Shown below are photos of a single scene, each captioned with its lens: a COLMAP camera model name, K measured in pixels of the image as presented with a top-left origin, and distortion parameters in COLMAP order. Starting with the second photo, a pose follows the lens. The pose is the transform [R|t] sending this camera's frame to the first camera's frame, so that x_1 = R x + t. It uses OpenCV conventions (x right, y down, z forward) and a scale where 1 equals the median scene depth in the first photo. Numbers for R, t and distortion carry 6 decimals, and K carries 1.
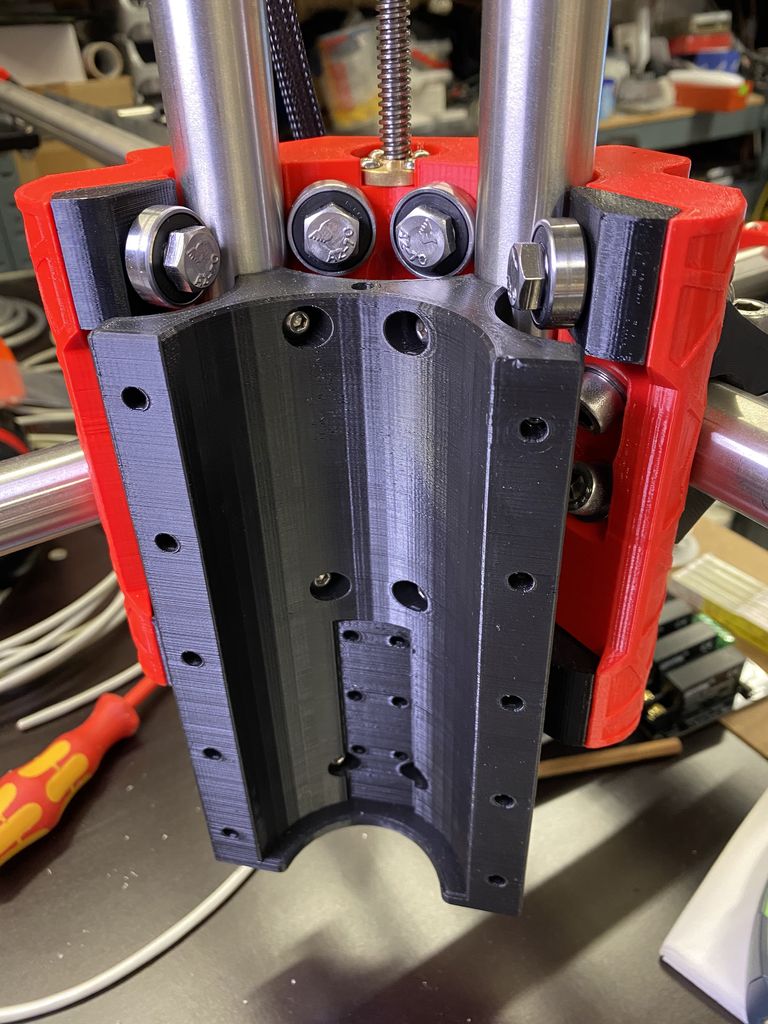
lens RADIAL K [[817.0, 0, 384.0], [0, 817.0, 512.0], [0, 0, 1]] dist [-0.003942, -0.005781]
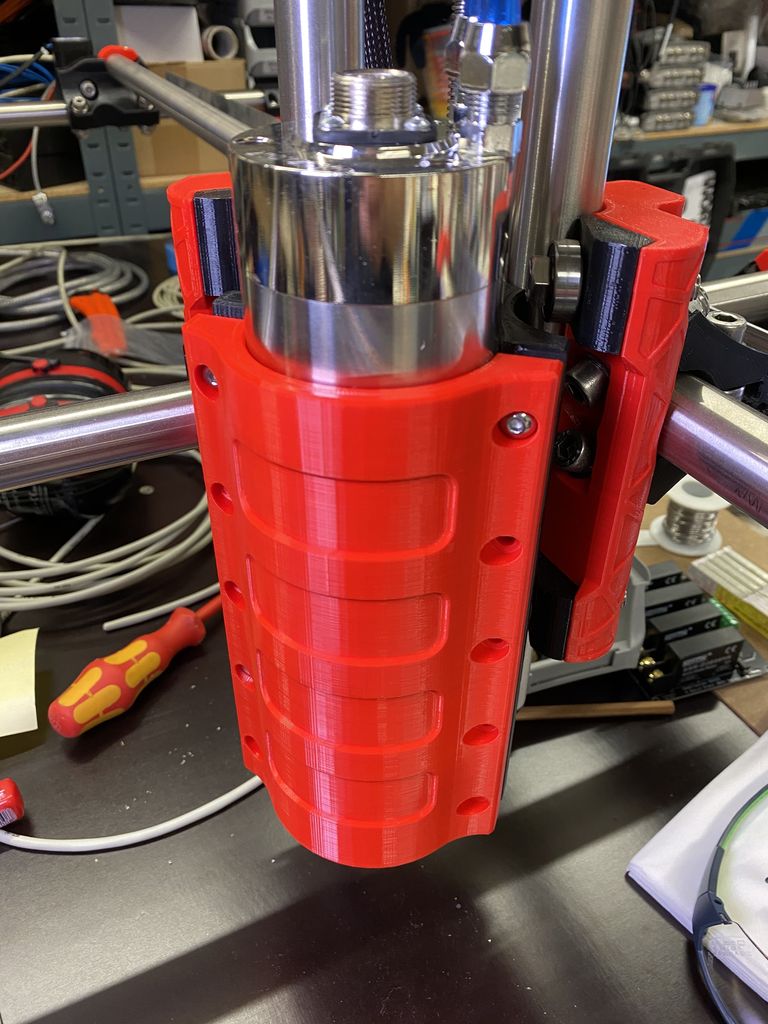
lens RADIAL K [[817.0, 0, 384.0], [0, 817.0, 512.0], [0, 0, 1]] dist [-0.003942, -0.005781]
pose [[0.992083, 0.099586, -0.076515, 0.025843], [-0.098221, 0.994934, 0.021413, 0.032752], [0.078260, -0.013728, 0.996838, -0.140686]]
